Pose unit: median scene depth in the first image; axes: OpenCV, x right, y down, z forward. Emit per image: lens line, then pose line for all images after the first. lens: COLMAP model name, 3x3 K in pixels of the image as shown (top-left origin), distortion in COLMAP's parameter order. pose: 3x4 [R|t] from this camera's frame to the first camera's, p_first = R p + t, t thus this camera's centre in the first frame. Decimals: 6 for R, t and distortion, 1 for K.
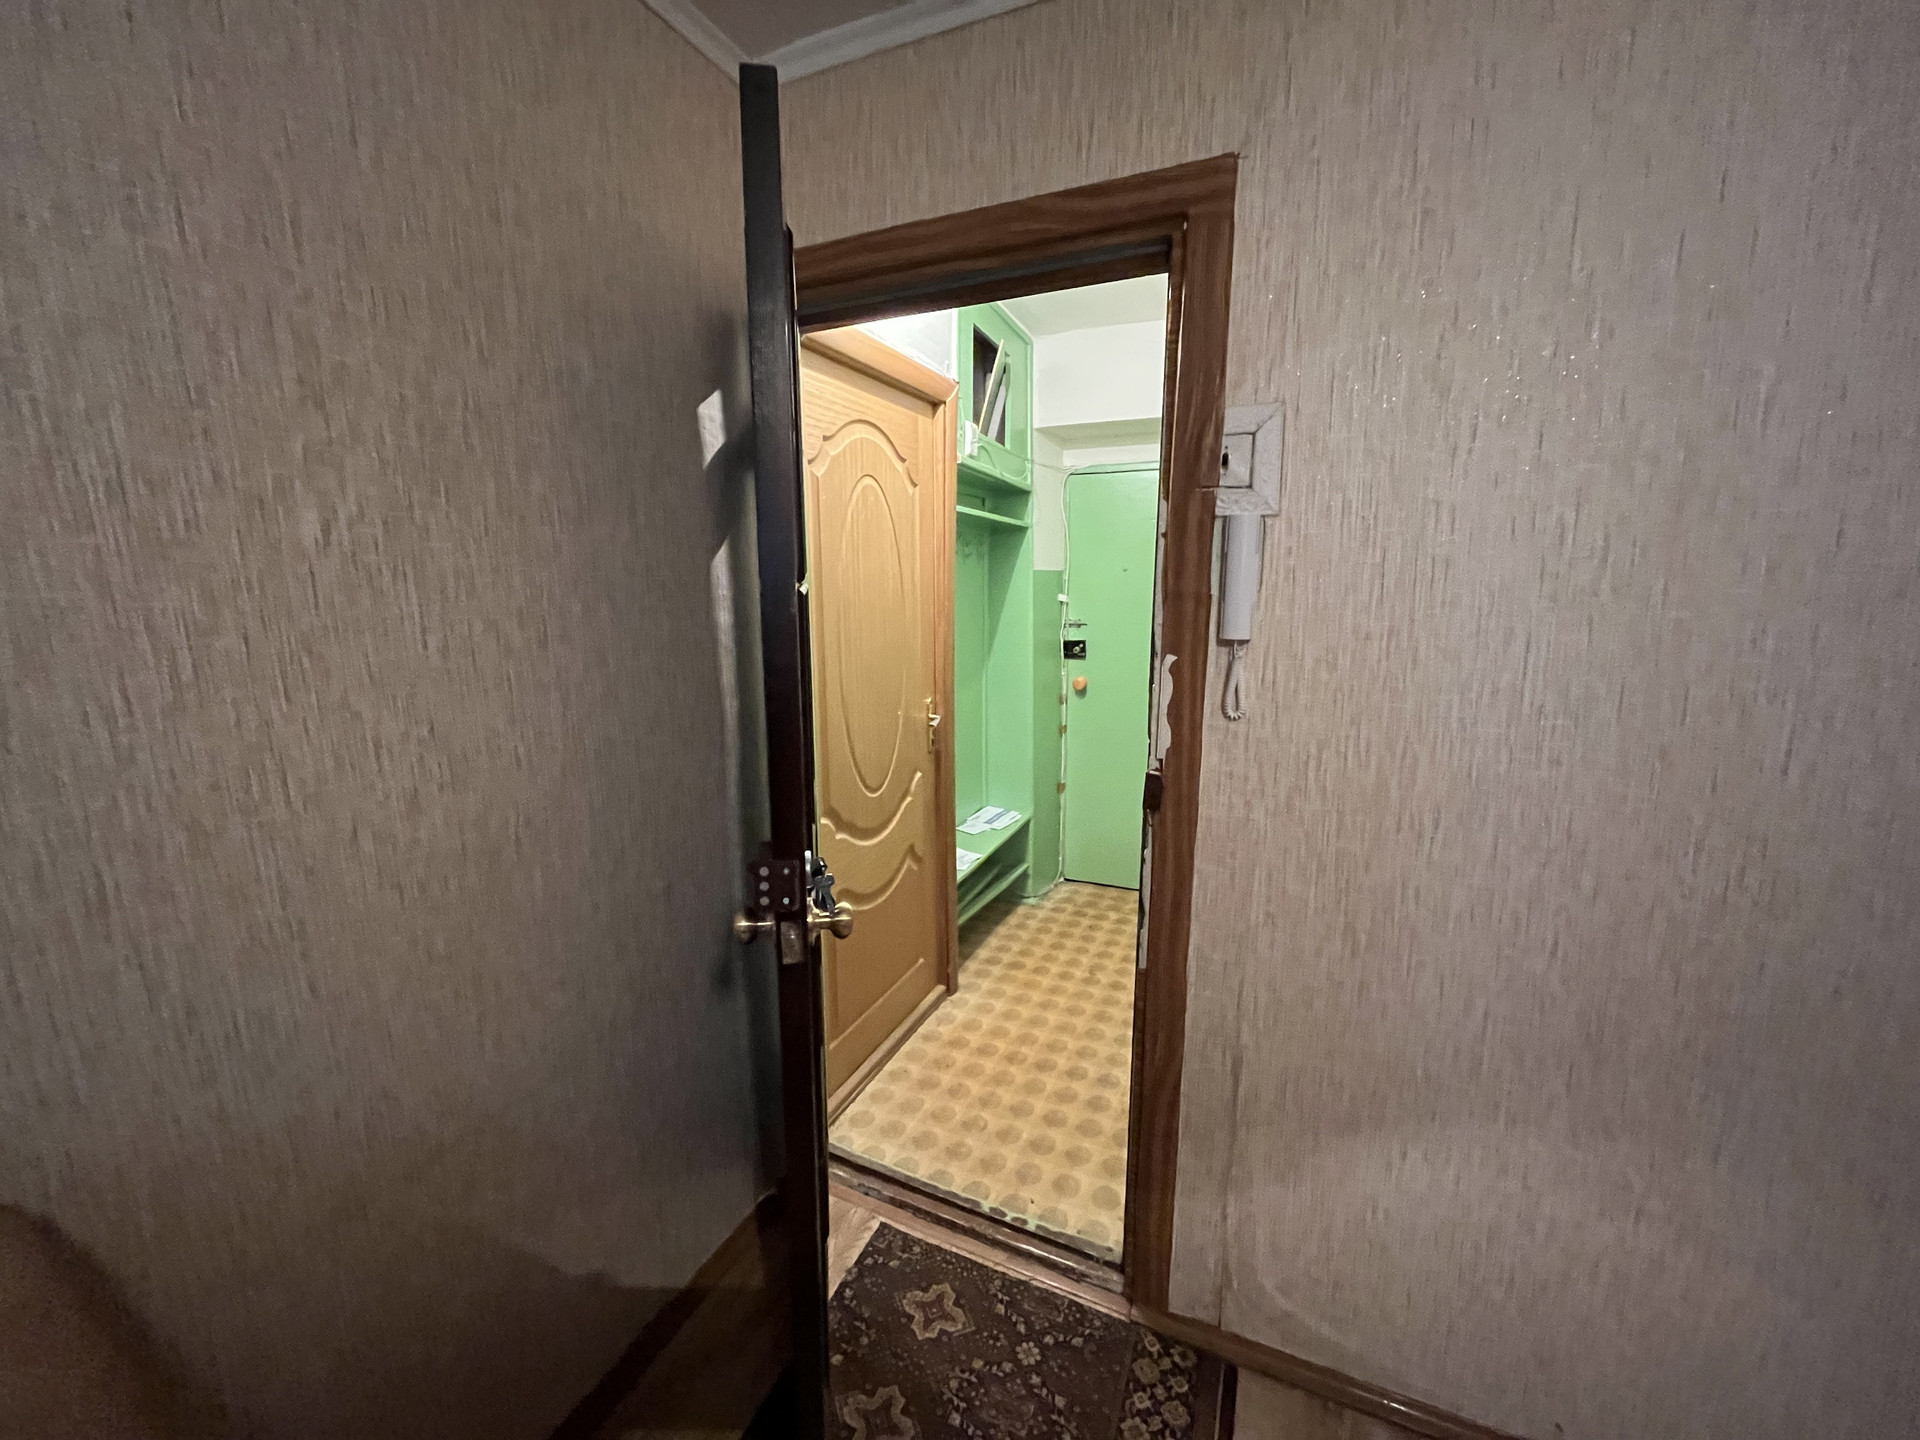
lens RADIAL K [[769.7, 0, 959.8], [0, 769.7, 717.6], [0, 0, 1]] dist [-0.000395, 0.000087]
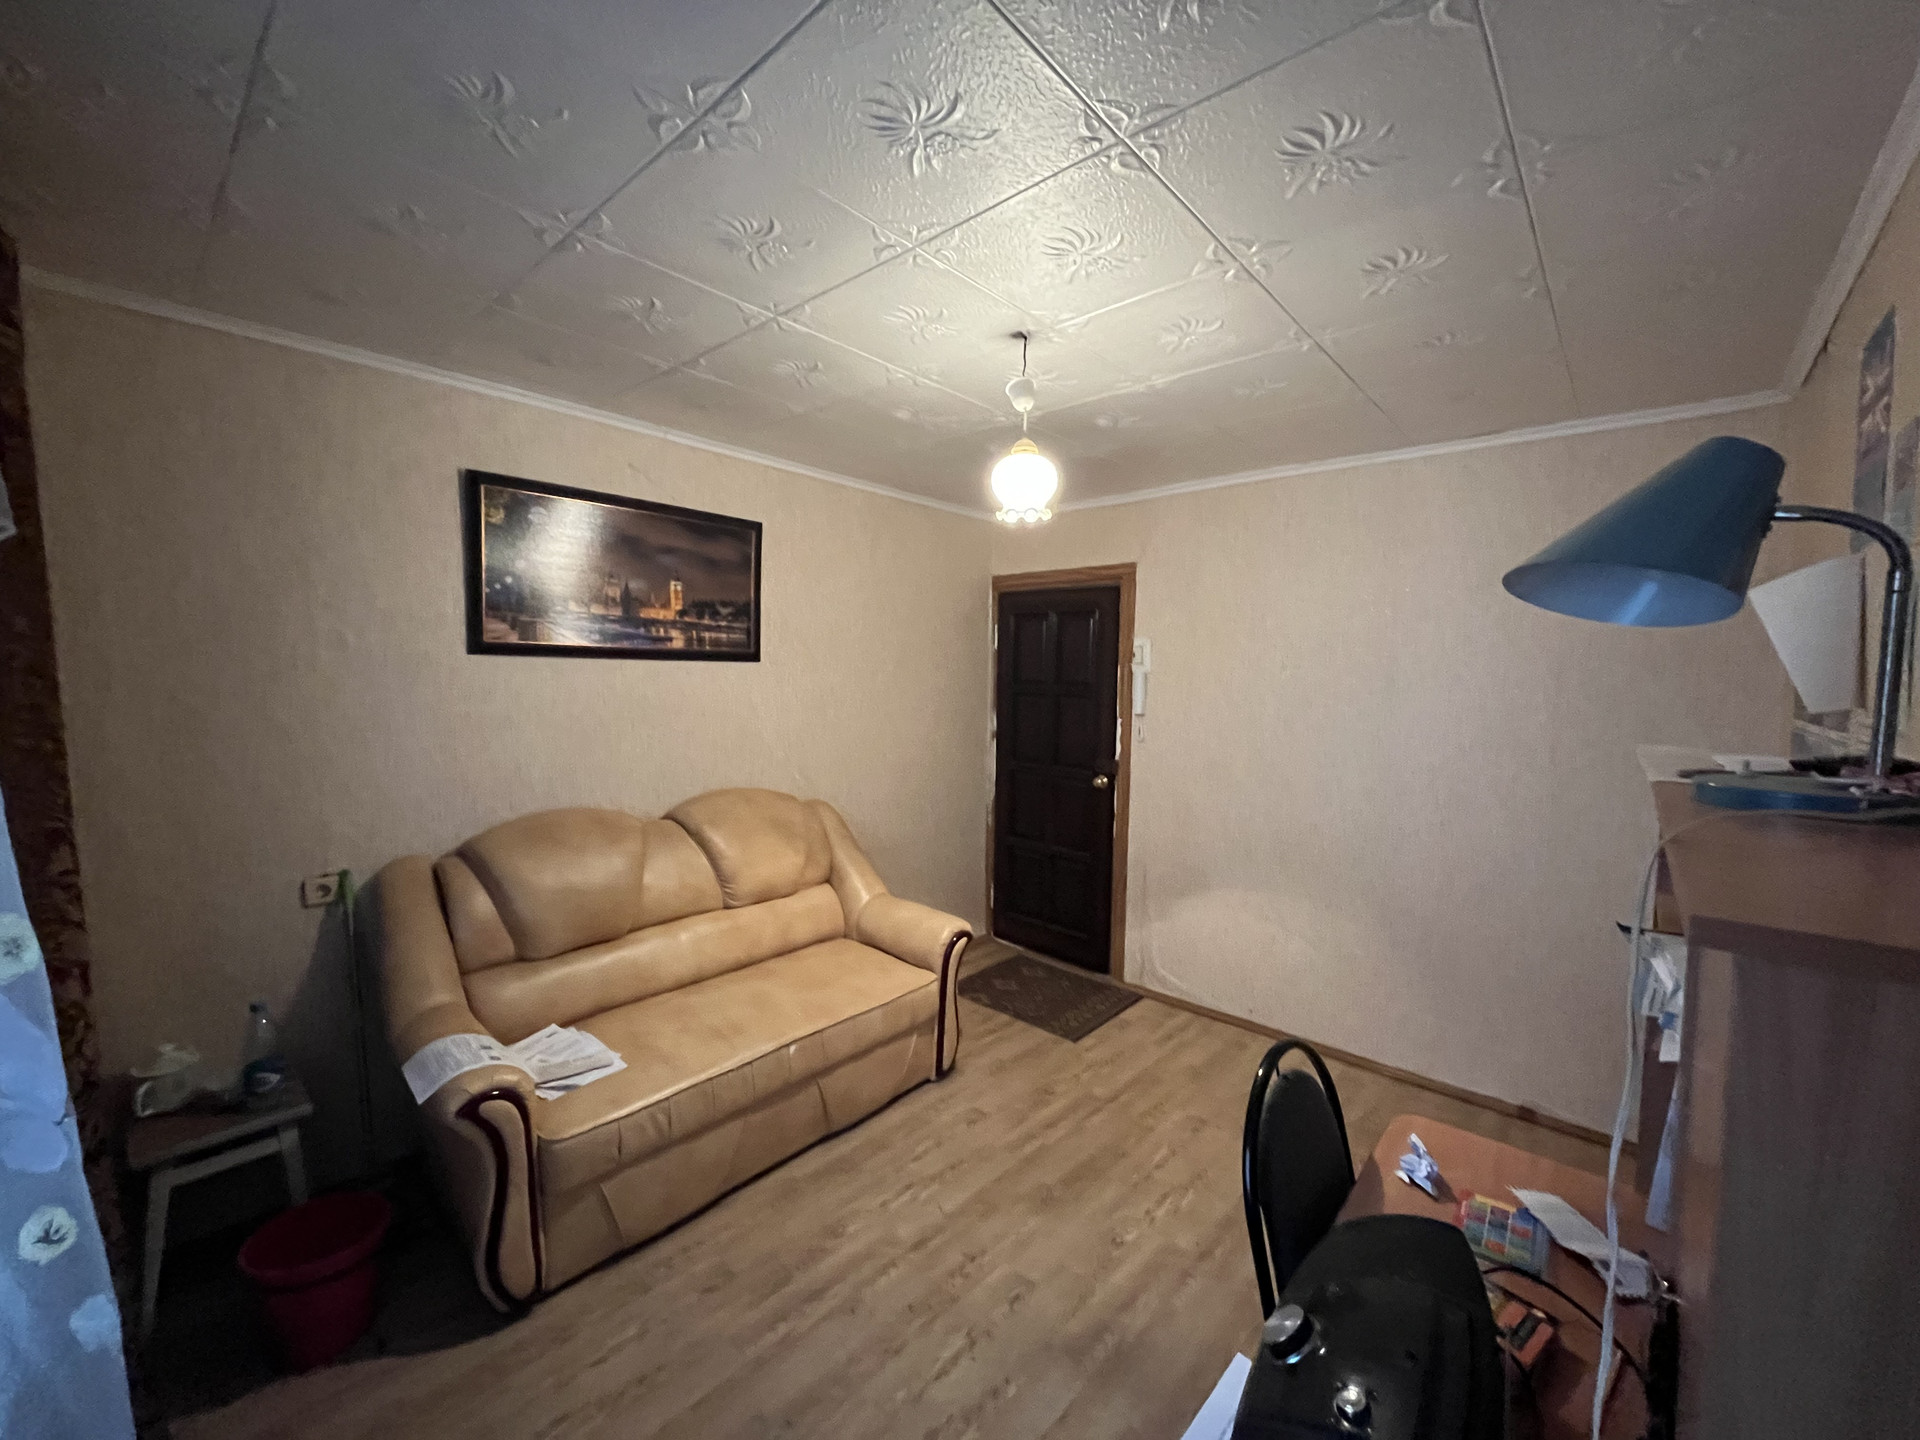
lens RADIAL K [[769.7, 0, 951.7], [0, 769.7, 728.6], [0, 0, 1]] dist [-0.000395, 0.000087]
pose [[0.955020, 0.028260, -0.295192, 0.478177], [-0.061562, 0.992656, -0.104138, 0.263538], [0.290081, 0.117627, 0.949746, -1.738530]]
